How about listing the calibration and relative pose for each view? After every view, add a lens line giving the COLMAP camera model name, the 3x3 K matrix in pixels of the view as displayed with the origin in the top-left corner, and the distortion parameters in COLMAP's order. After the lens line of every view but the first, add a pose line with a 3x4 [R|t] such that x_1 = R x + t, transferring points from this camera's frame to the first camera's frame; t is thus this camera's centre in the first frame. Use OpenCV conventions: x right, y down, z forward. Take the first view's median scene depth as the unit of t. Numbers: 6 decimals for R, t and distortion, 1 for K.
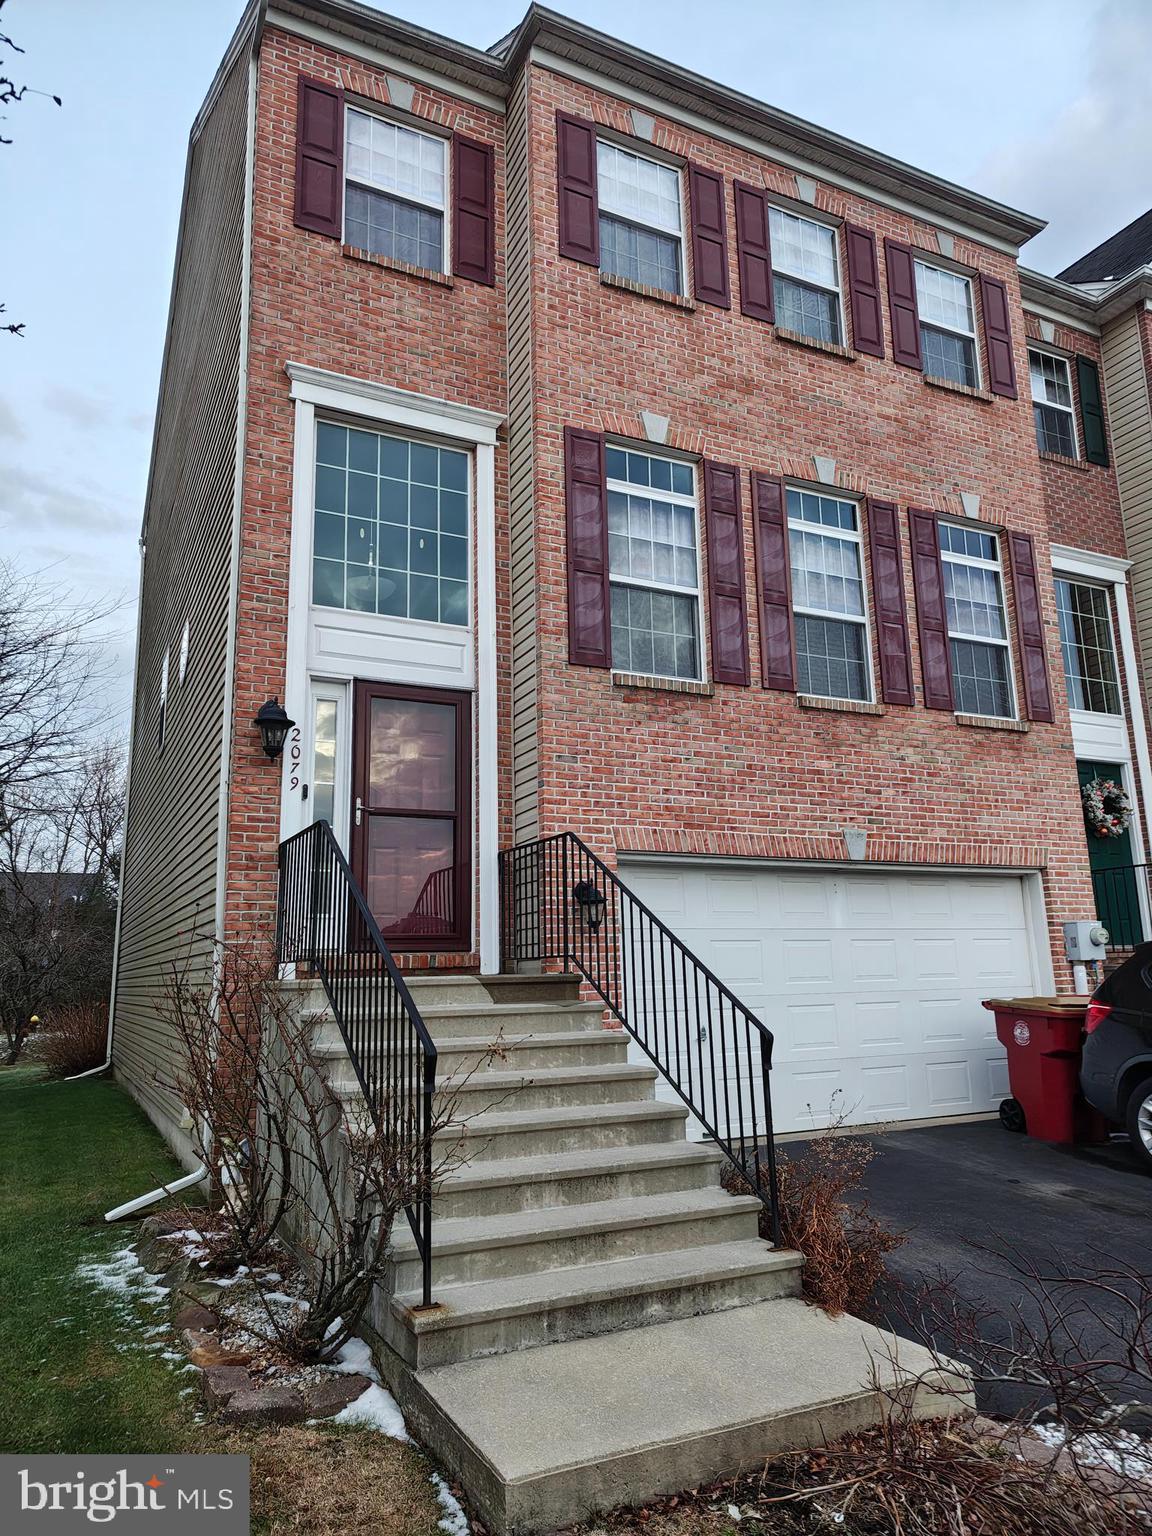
lens RADIAL K [[1044.7, 0, 576.0], [0, 1044.7, 768.0], [0, 0, 1]] dist [0.023644, 0.000786]
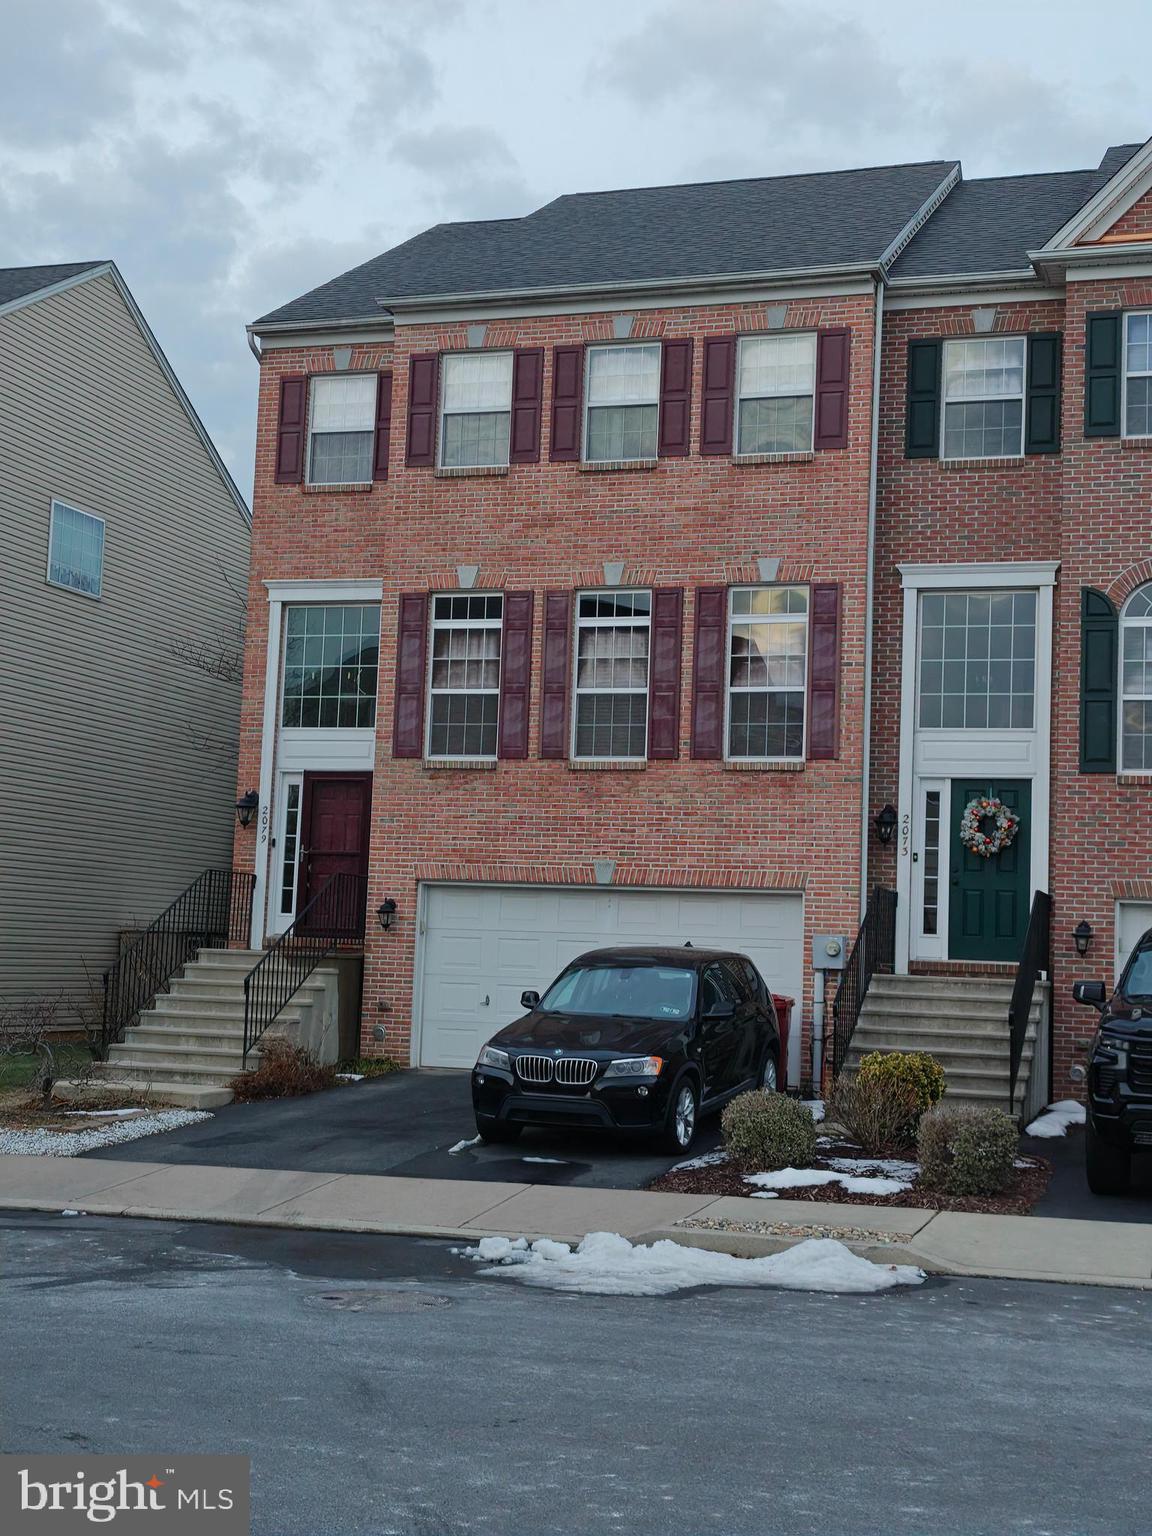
lens RADIAL K [[2100.4, 0, 576.0], [0, 2100.4, 768.0], [0, 0, 1]] dist [0.084030, -0.060683]
pose [[0.704903, -0.019923, -0.709024, 2.124811], [0.084896, 0.994789, 0.056450, -0.210989], [0.704205, -0.099985, 0.702922, -0.886327]]
